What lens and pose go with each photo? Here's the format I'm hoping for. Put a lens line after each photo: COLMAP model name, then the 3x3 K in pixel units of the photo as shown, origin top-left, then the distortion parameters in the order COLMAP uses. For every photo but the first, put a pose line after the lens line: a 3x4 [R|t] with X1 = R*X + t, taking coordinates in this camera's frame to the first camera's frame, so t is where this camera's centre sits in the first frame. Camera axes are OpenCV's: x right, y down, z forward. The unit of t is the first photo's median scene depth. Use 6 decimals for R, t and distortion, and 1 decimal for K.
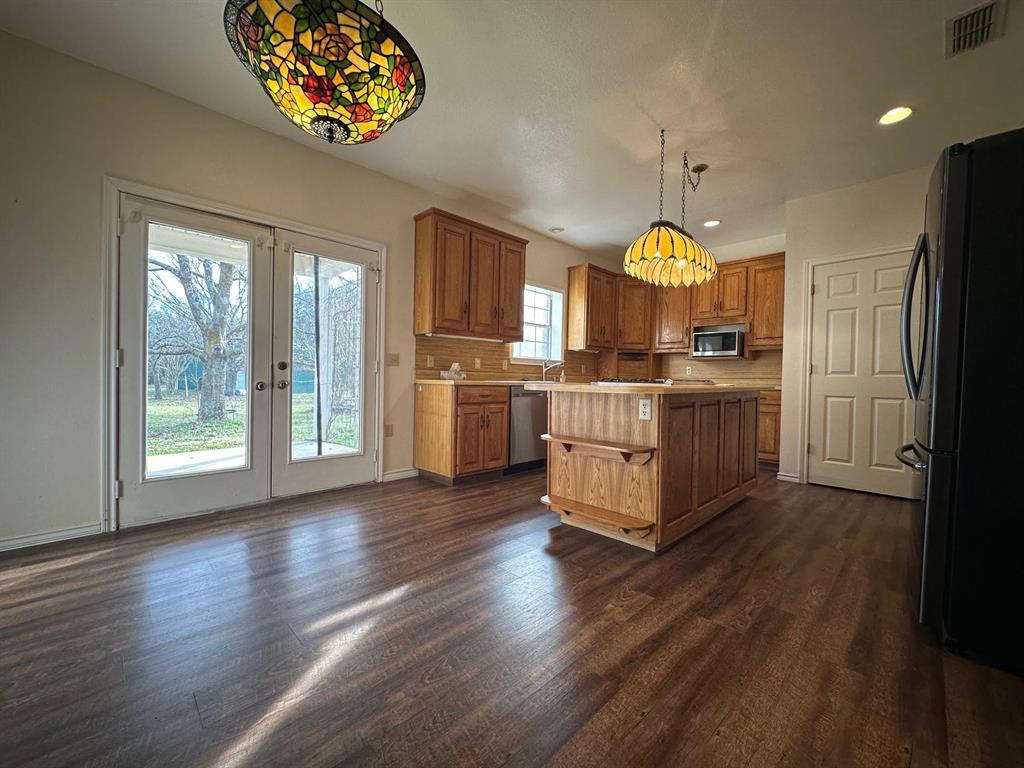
lens RADIAL K [[409.0, 0, 512.0], [0, 409.0, 384.0], [0, 0, 1]] dist [-0.000585, -0.000139]
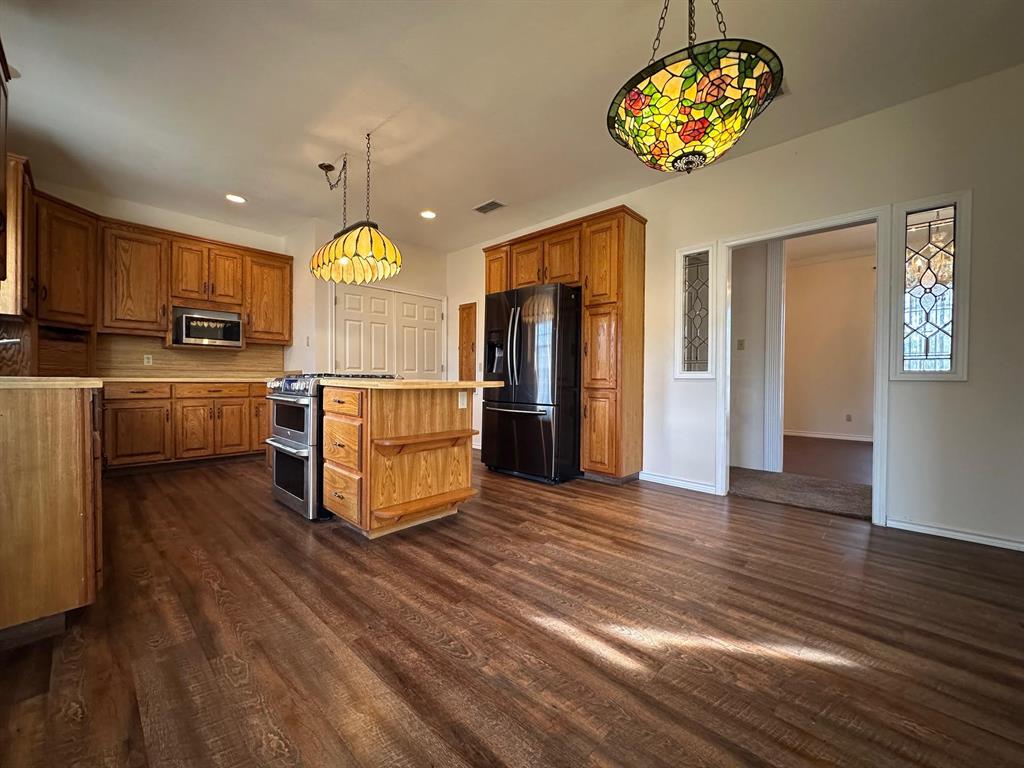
lens RADIAL K [[409.0, 0, 512.0], [0, 409.0, 384.0], [0, 0, 1]] dist [-0.000585, -0.000139]
pose [[-0.040413, -0.028388, 0.998780, -0.840708], [0.001914, 0.999592, 0.028489, -0.019412], [-0.999181, 0.003063, -0.040343, 0.820945]]
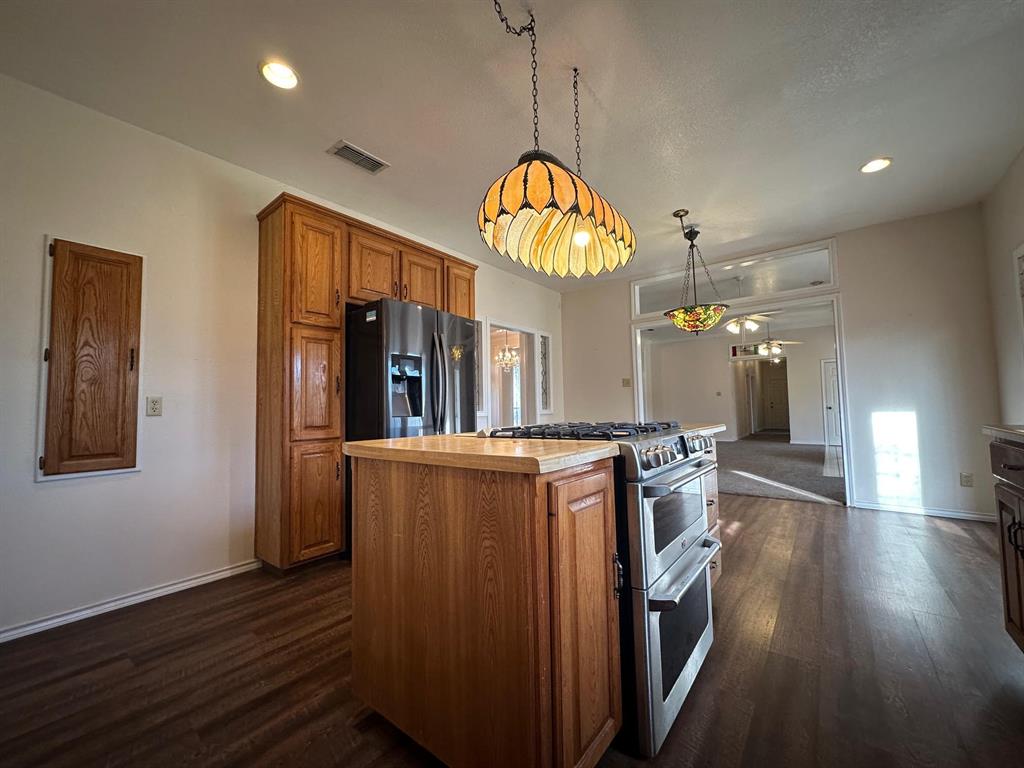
lens RADIAL K [[409.0, 0, 512.0], [0, 409.0, 384.0], [0, 0, 1]] dist [-0.000585, -0.000139]
pose [[-0.990513, -0.004109, -0.137358, 0.601686], [0.001998, 0.999017, -0.044292, -0.058756], [0.137405, -0.044146, -0.989531, 1.932718]]
